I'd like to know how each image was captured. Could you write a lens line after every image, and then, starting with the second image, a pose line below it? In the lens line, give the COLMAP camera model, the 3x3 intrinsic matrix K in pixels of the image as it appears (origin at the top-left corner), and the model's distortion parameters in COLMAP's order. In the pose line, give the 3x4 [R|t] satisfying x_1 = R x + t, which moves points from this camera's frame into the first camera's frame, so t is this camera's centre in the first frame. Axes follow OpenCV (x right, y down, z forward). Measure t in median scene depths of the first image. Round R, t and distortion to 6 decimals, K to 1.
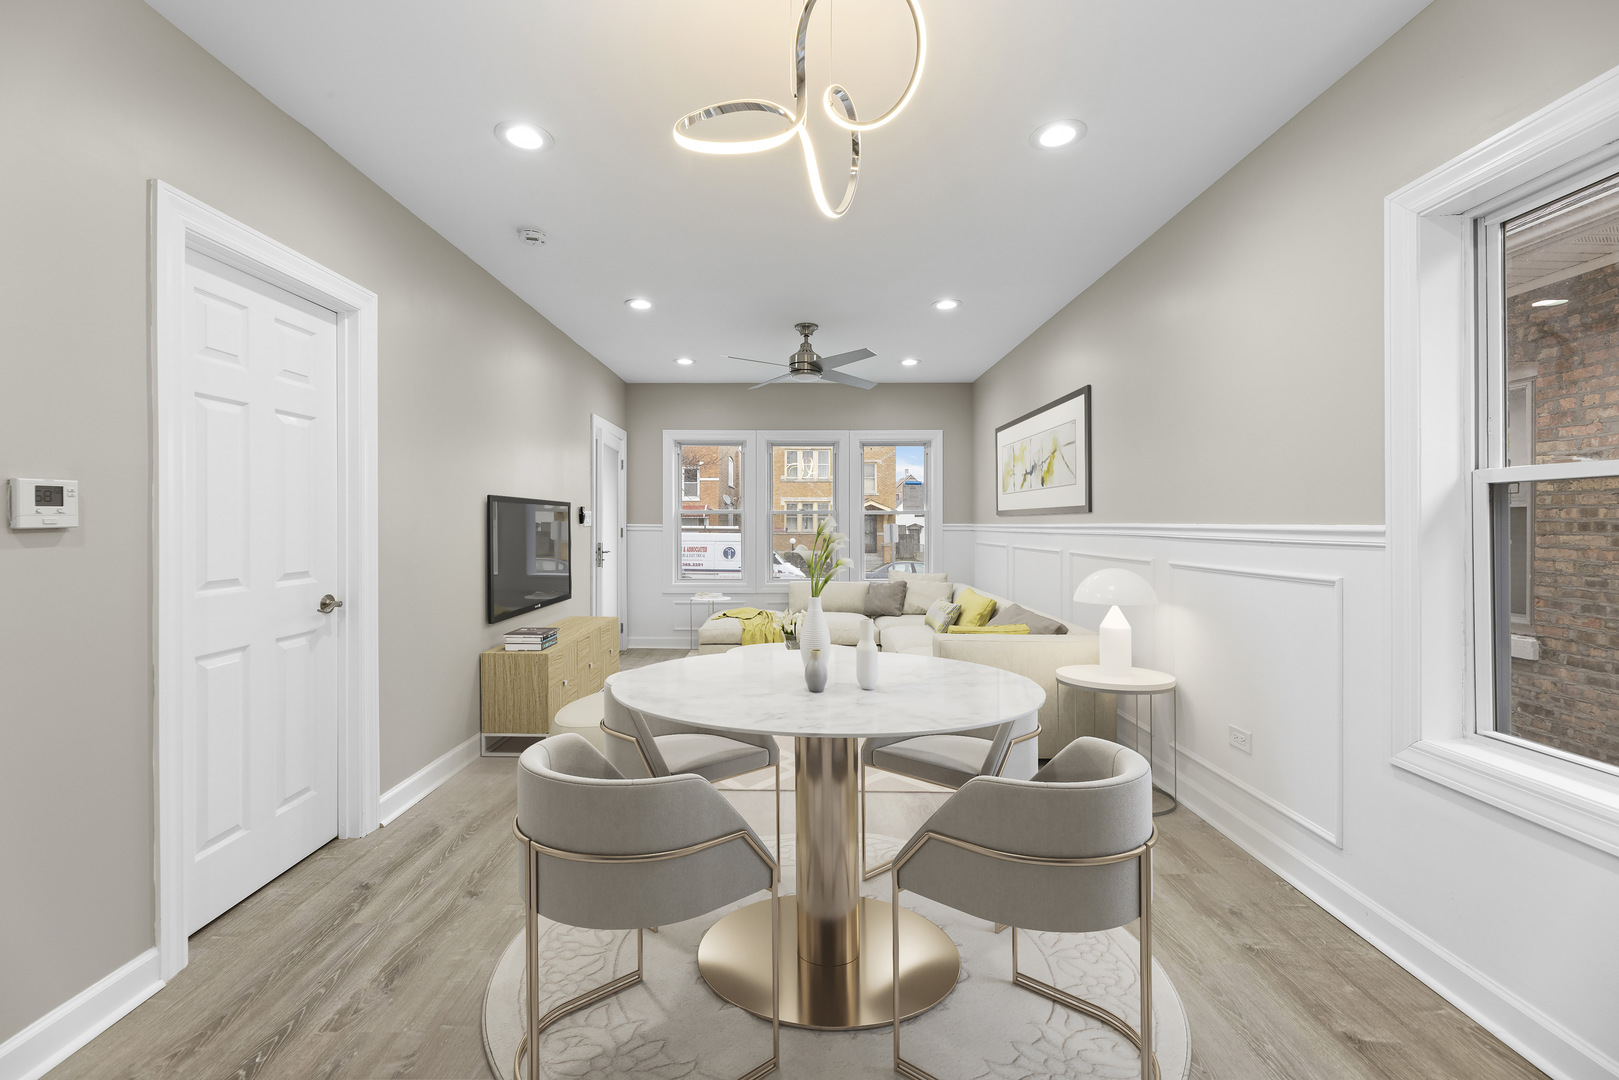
lens RADIAL K [[659.8, 0, 789.5], [0, 659.8, 527.2], [0, 0, 1]] dist [-0.001425, -0.001107]
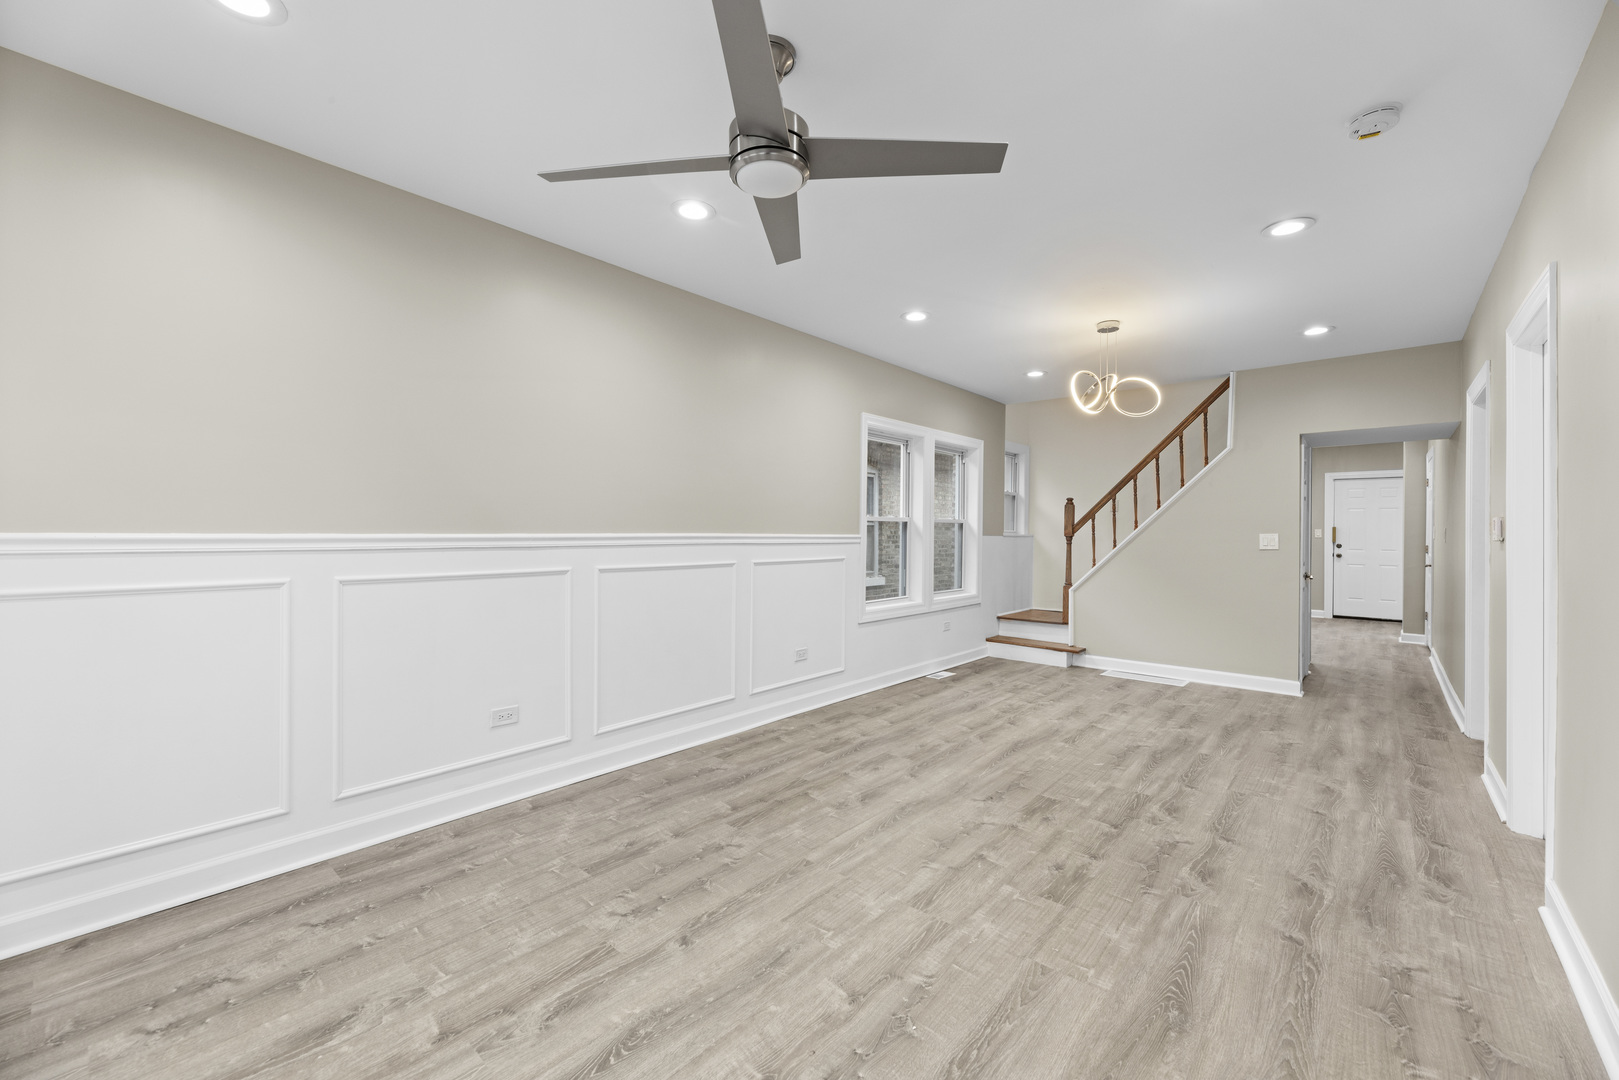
lens RADIAL K [[659.8, 0, 810.4], [0, 659.8, 530.4], [0, 0, 1]] dist [-0.001425, -0.001107]
pose [[-0.771408, -0.001308, 0.636340, -0.374440], [-0.001404, 0.999999, 0.000353, -0.012002], [-0.636340, -0.000621, -0.771409, 1.883962]]
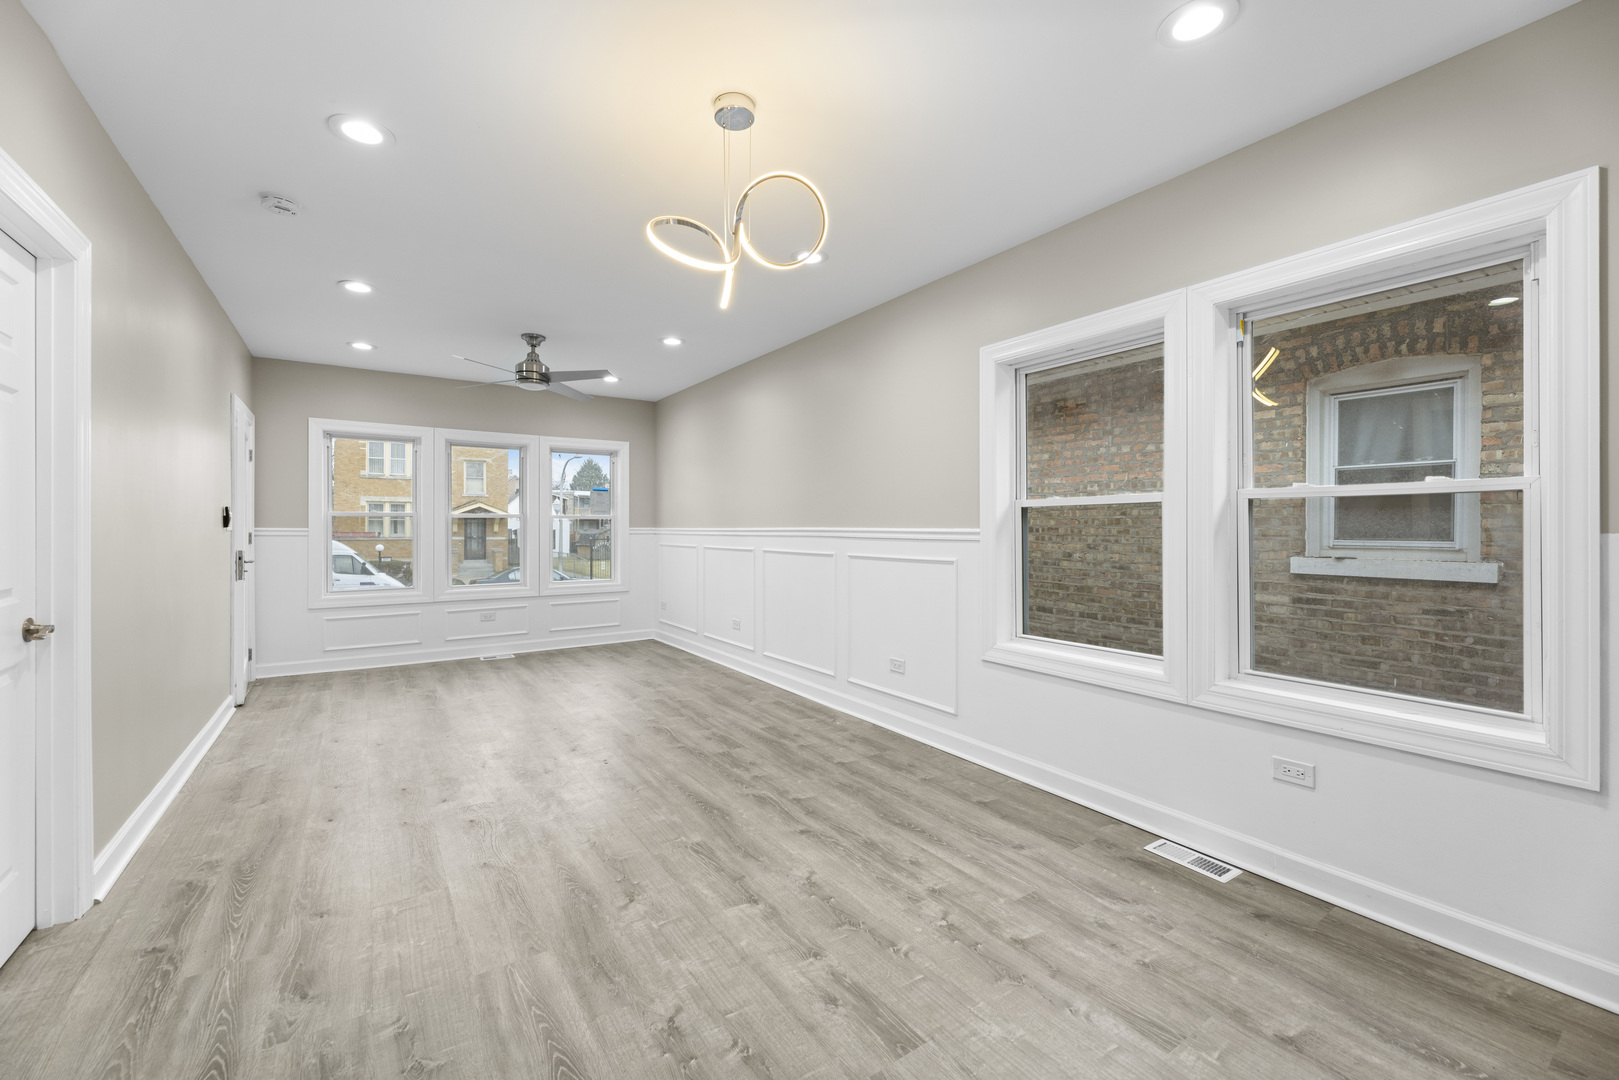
lens RADIAL K [[659.8, 0, 798.4], [0, 659.8, 533.2], [0, 0, 1]] dist [-0.001425, -0.001107]
pose [[0.825282, -0.004009, 0.564706, -0.311358], [0.002426, 0.999991, 0.003553, 0.000974], [-0.564715, -0.001563, 0.825284, -0.126652]]
